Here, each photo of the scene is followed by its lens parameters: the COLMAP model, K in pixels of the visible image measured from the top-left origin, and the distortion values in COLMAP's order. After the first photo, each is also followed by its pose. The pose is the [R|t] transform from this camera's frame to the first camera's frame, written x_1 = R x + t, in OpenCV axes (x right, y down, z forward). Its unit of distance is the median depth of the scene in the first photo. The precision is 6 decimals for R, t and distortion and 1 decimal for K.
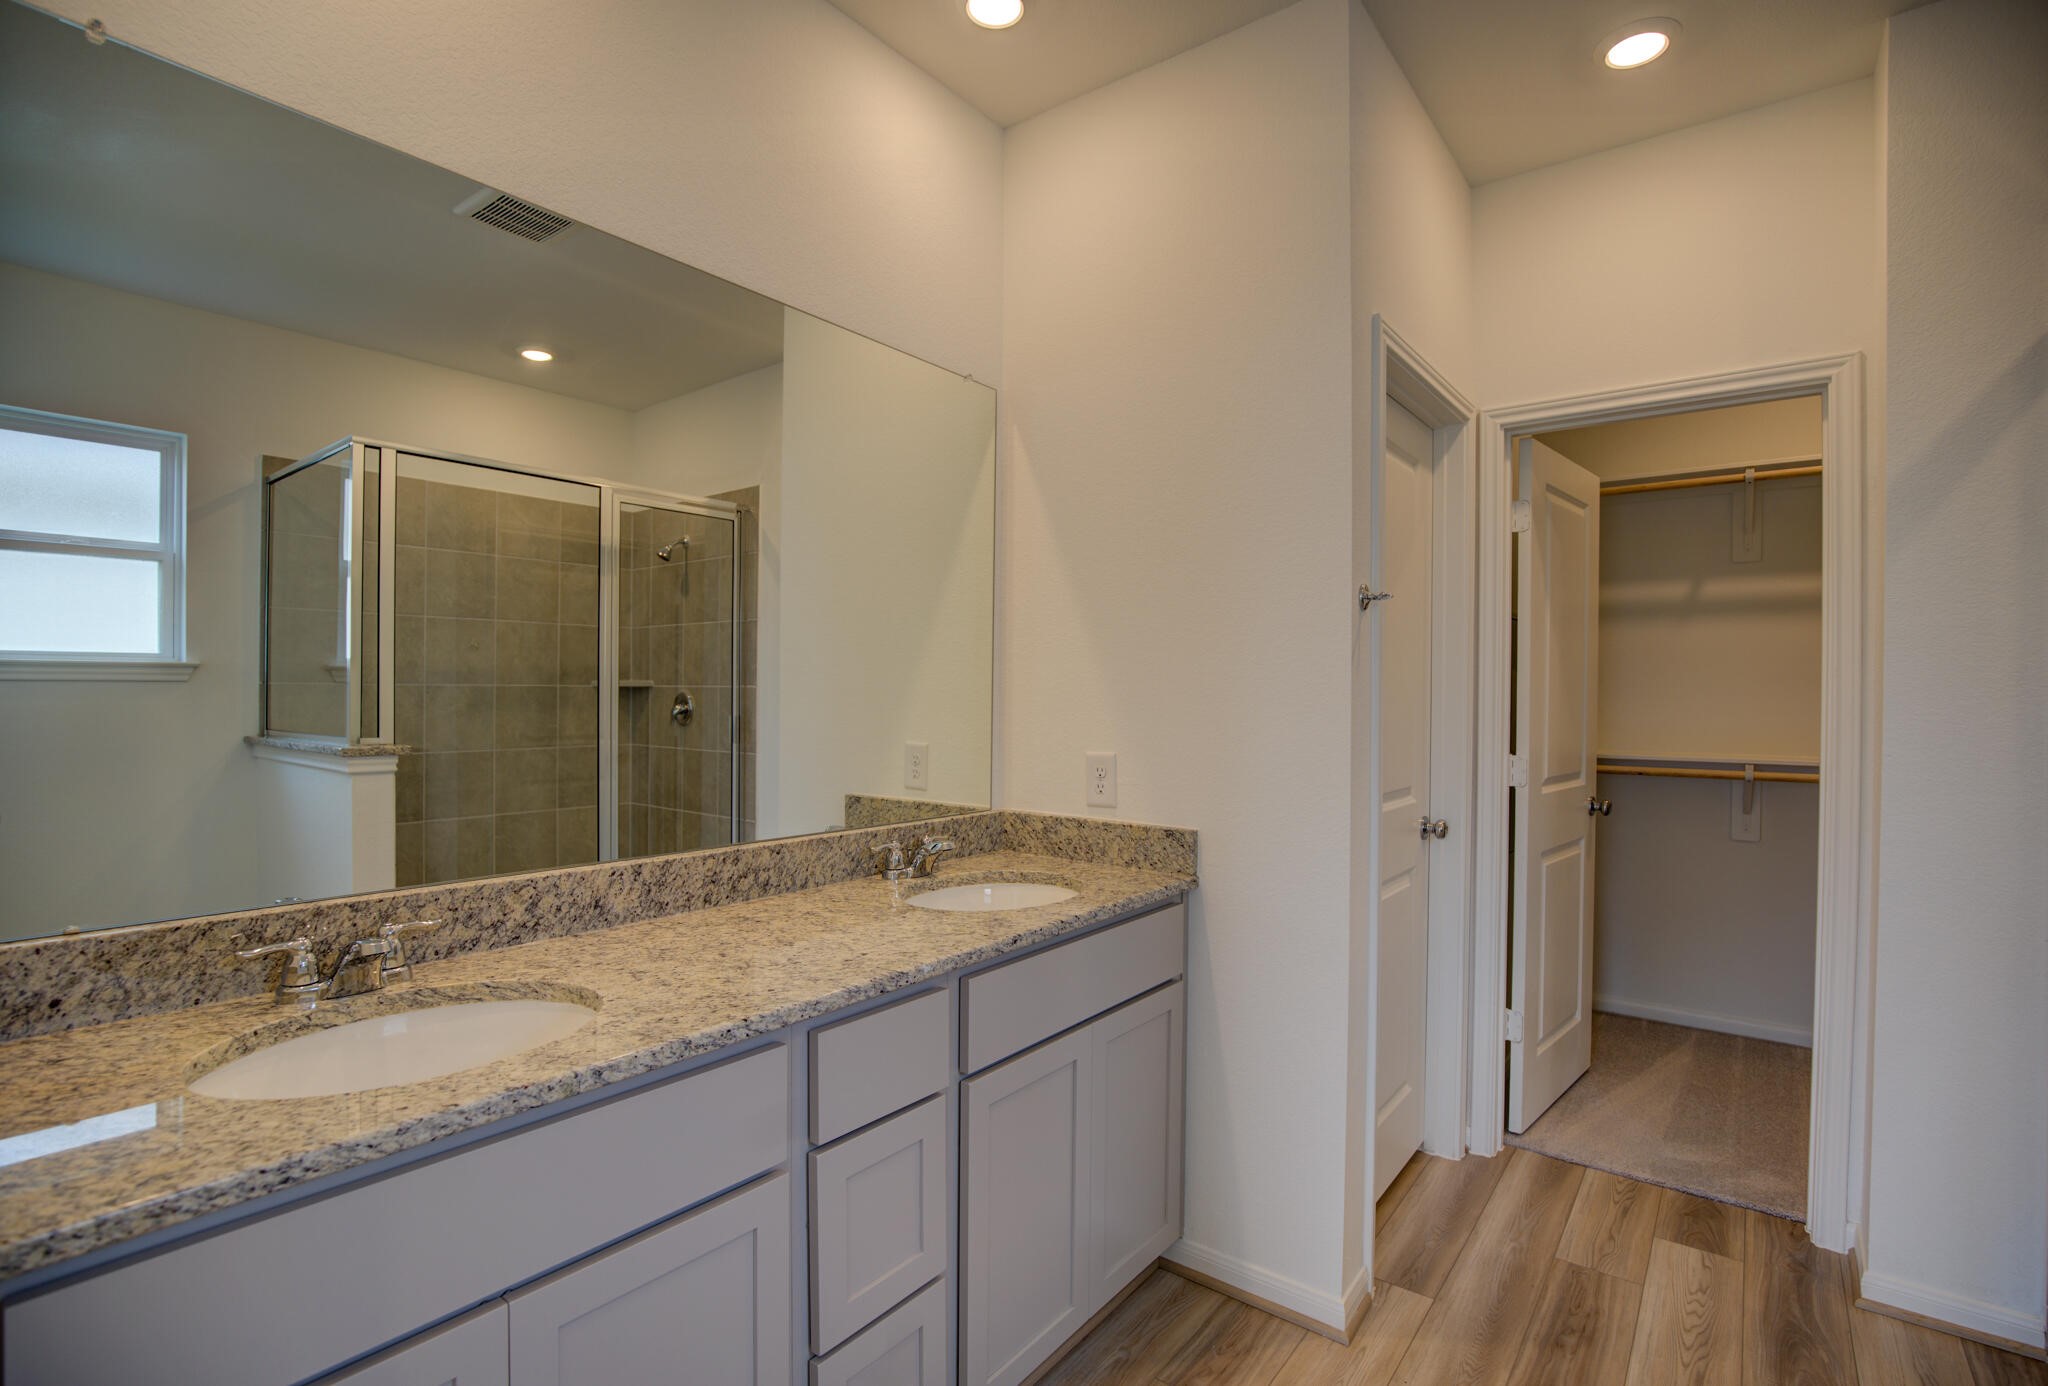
lens RADIAL K [[962.5, 0, 1024.0], [0, 962.5, 693.0], [0, 0, 1]] dist [-0.033448, 0.007284]
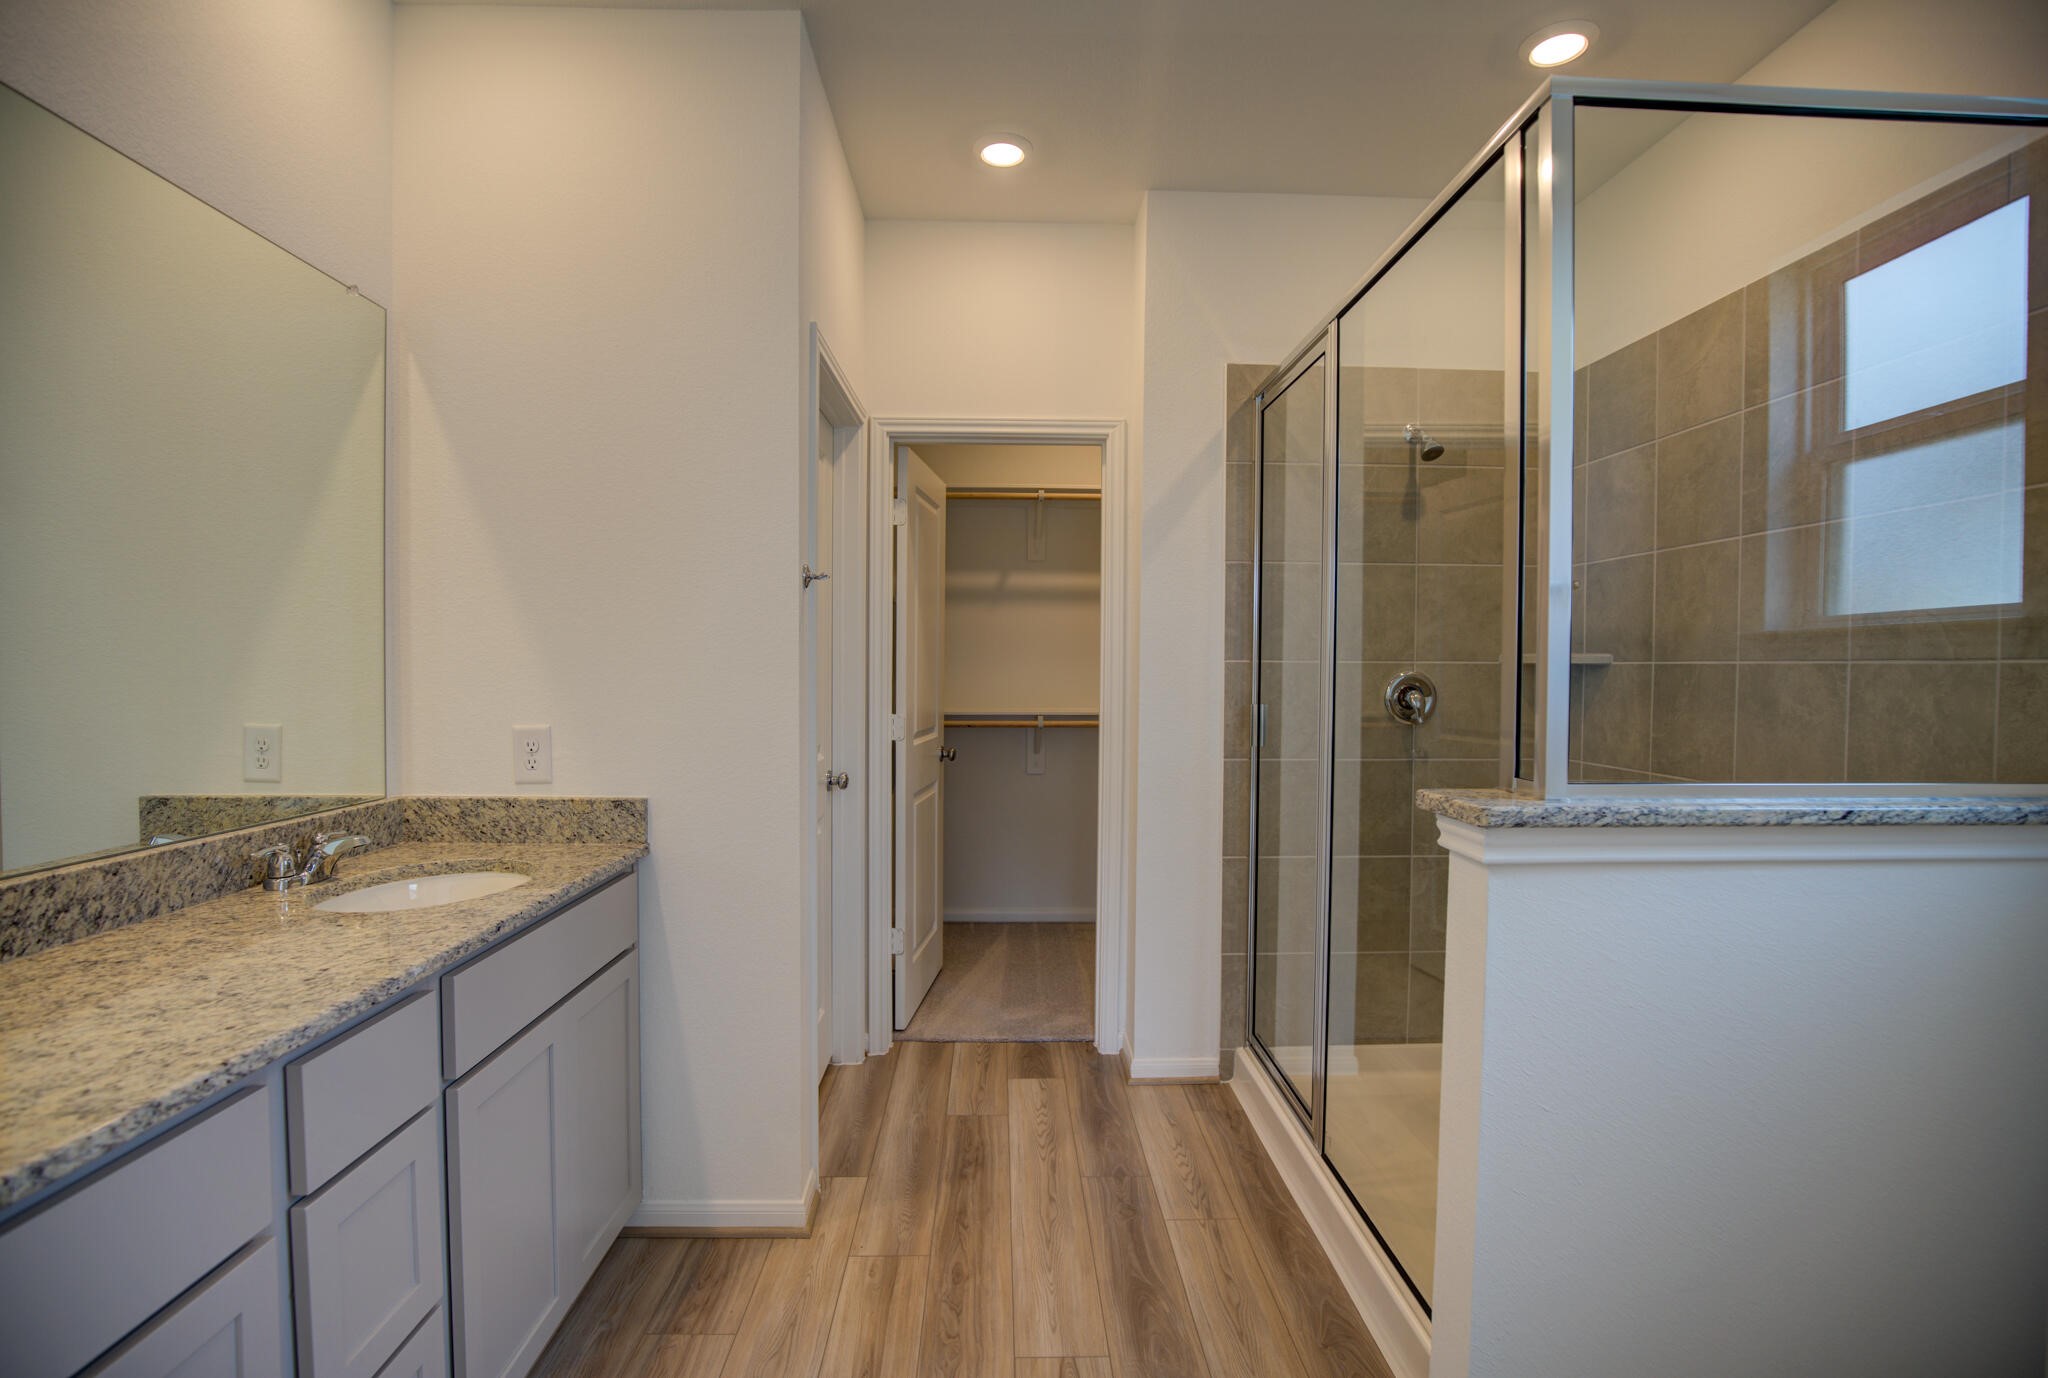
lens RADIAL K [[962.5, 0, 1024.0], [0, 962.5, 689.0], [0, 0, 1]] dist [-0.033448, 0.007284]
pose [[0.772092, -0.019562, 0.635210, -0.153654], [0.001535, 0.999581, 0.028918, -0.000451], [-0.635509, -0.021352, 0.771798, -0.027283]]
